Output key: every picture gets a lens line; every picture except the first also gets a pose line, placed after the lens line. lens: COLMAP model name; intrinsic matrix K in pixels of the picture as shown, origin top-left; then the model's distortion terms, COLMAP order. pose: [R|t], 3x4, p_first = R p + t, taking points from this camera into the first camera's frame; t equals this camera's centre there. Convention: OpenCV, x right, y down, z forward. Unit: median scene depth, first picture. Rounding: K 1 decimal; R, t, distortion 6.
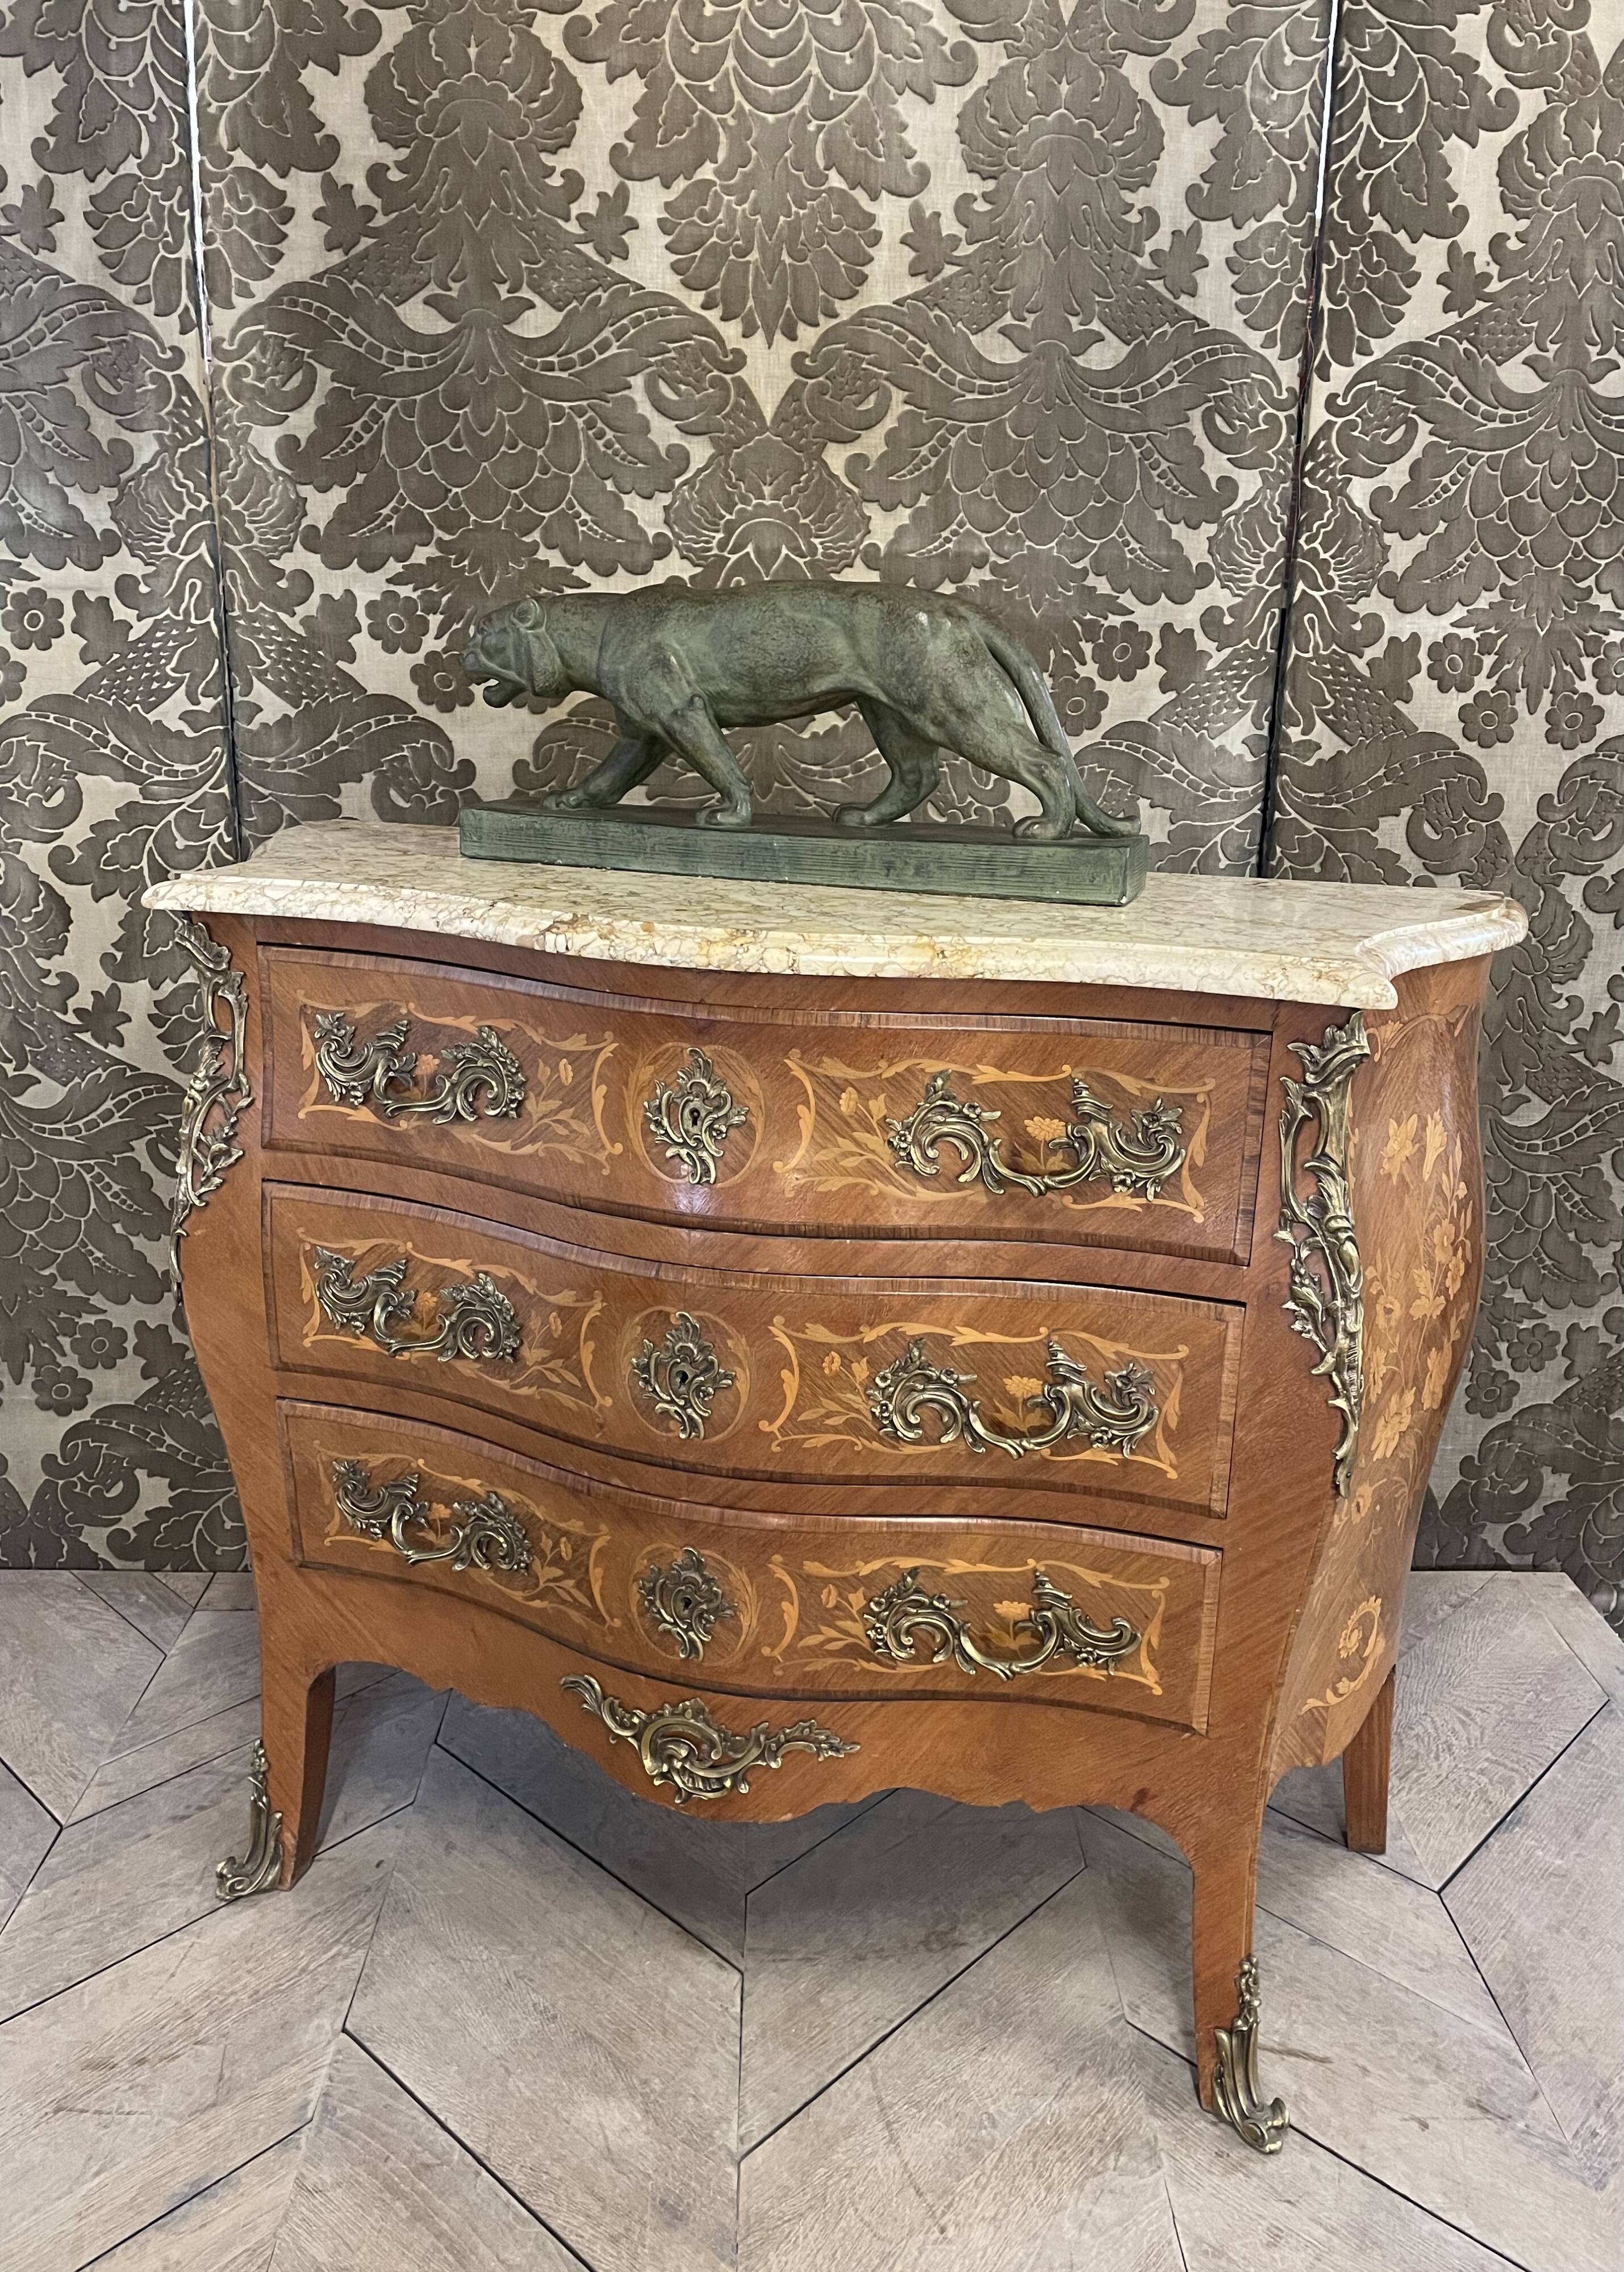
lens RADIAL K [[1735.1, 0, 863.4], [0, 1735.1, 1131.0], [0, 0, 1]] dist [0.089199, -0.122382]
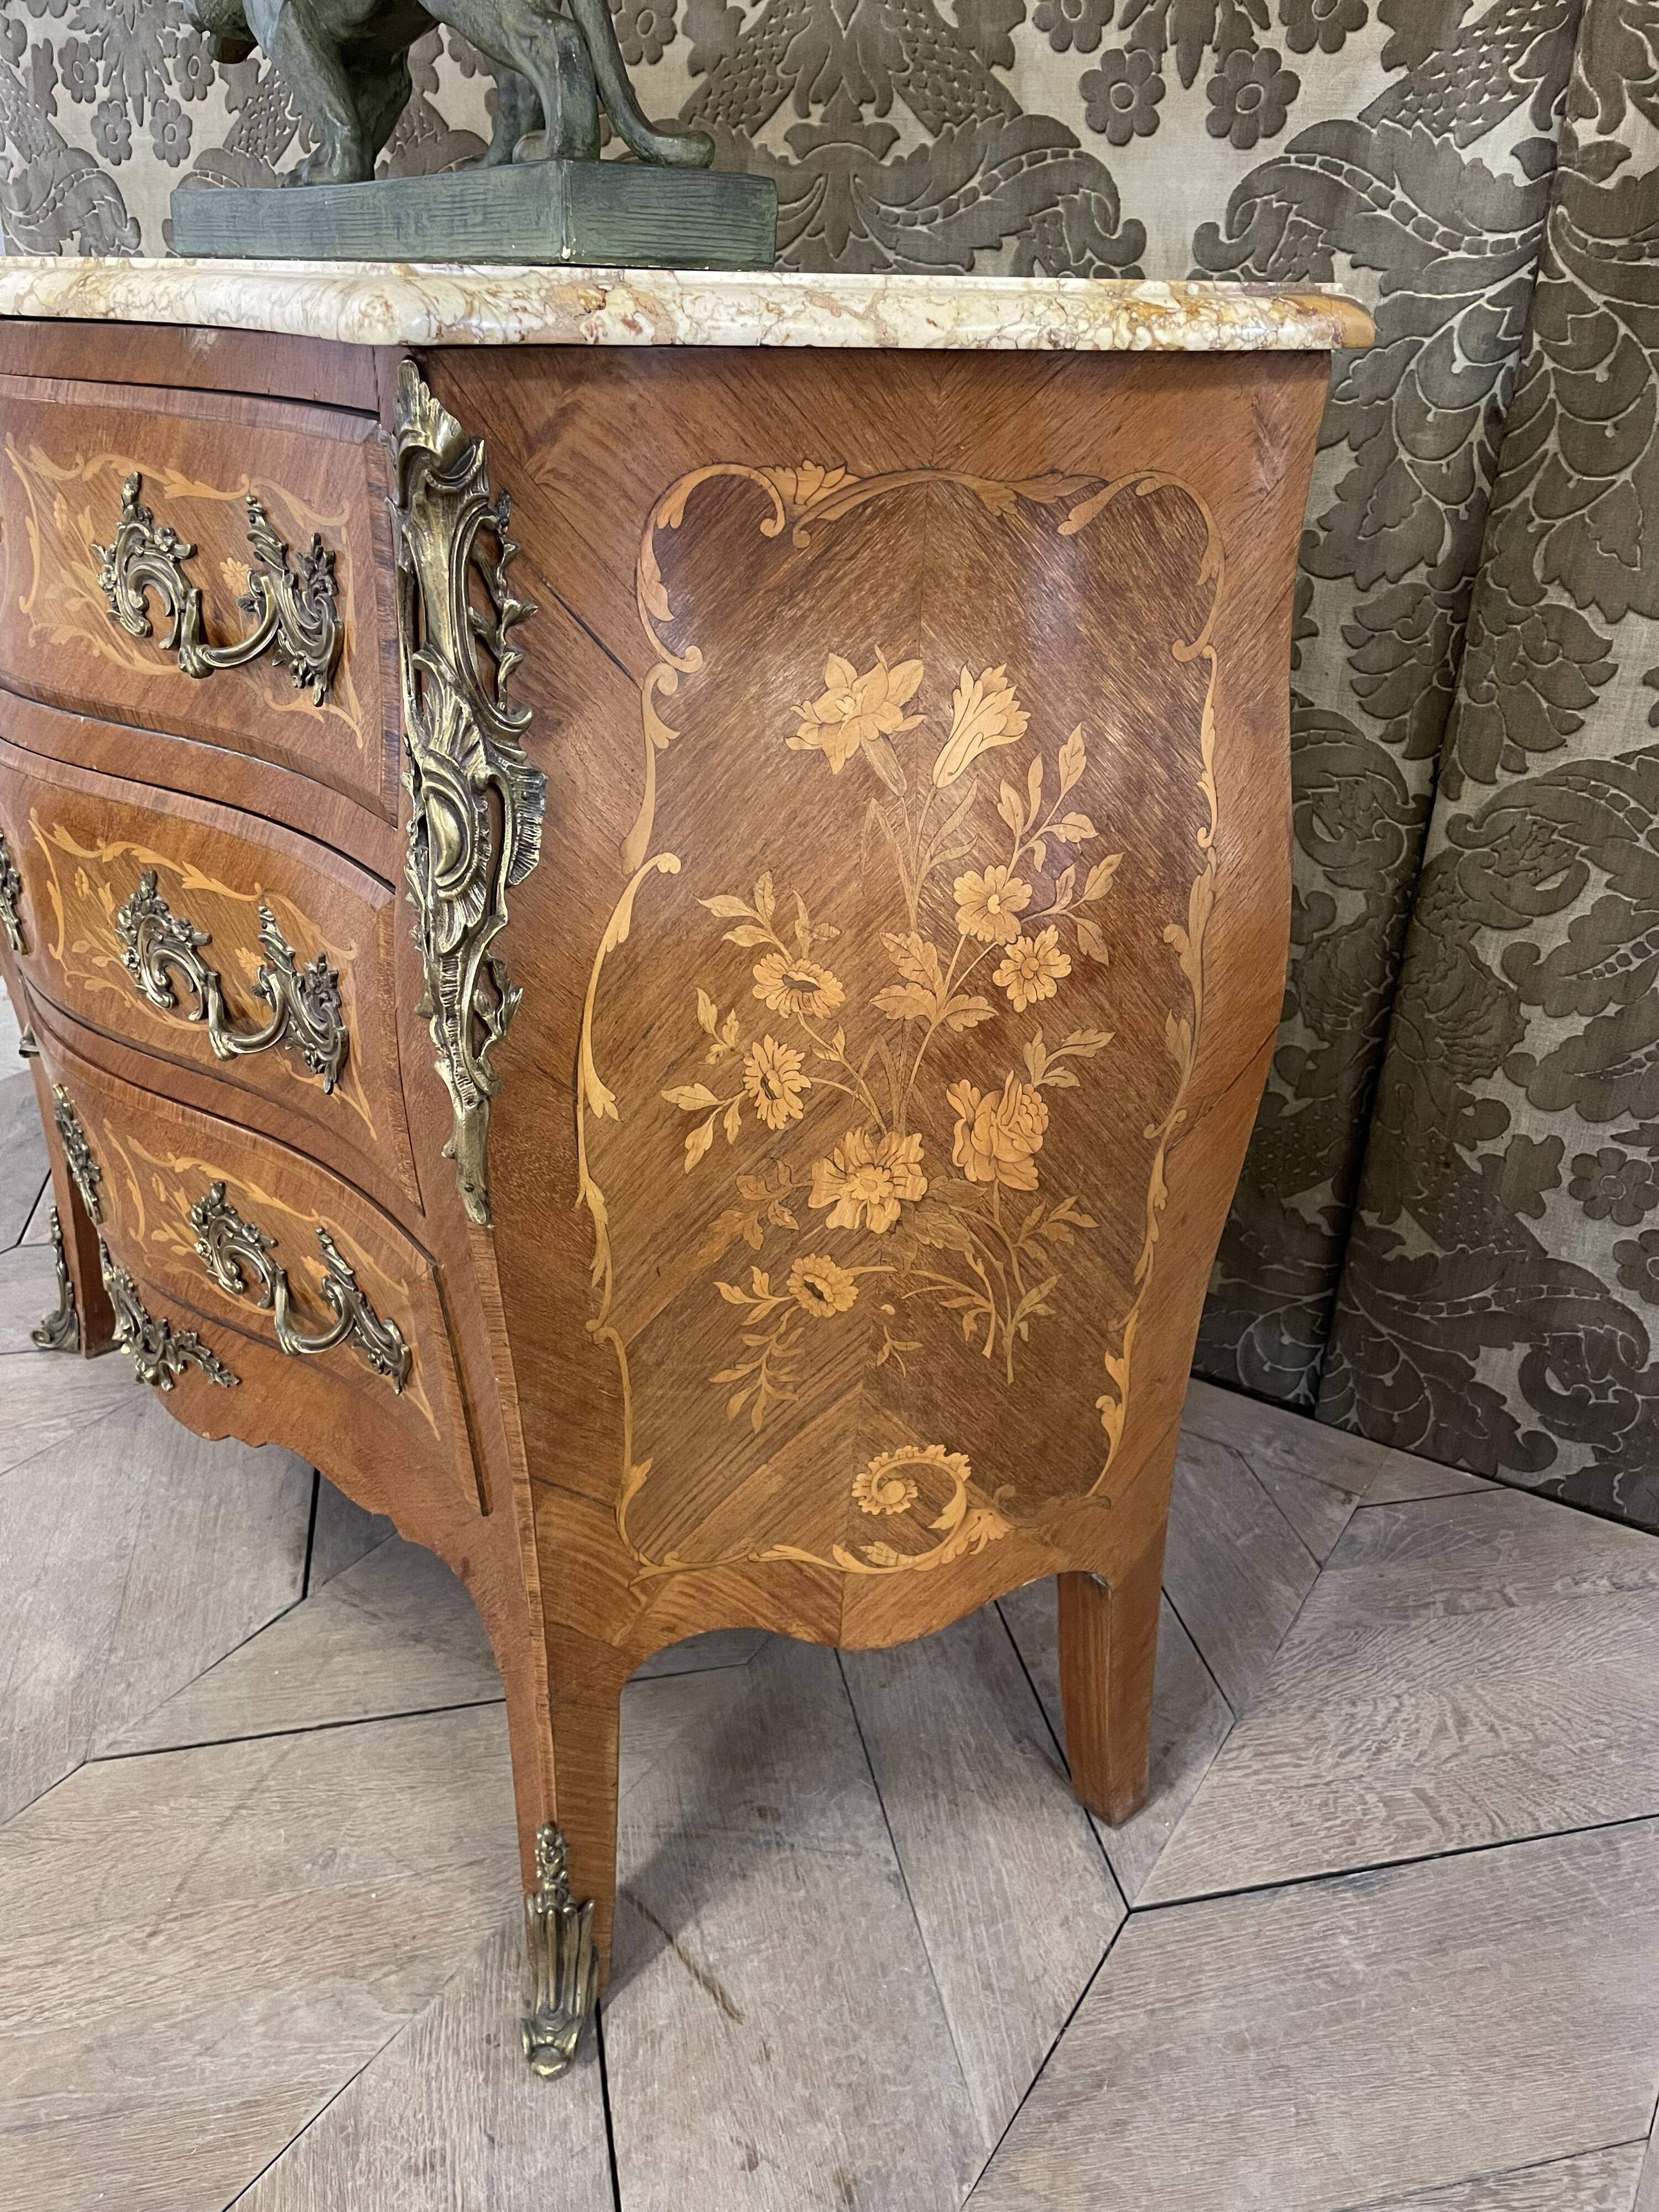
lens RADIAL K [[1687.9, 0, 842.0], [0, 1687.9, 1109.9], [0, 0, 1]] dist [0.092888, -0.129797]
pose [[0.817052, 0.242730, -0.522980, 0.475328], [-0.157615, 0.966544, 0.202360, 0.018320], [0.554602, -0.082909, 0.827975, 0.394586]]
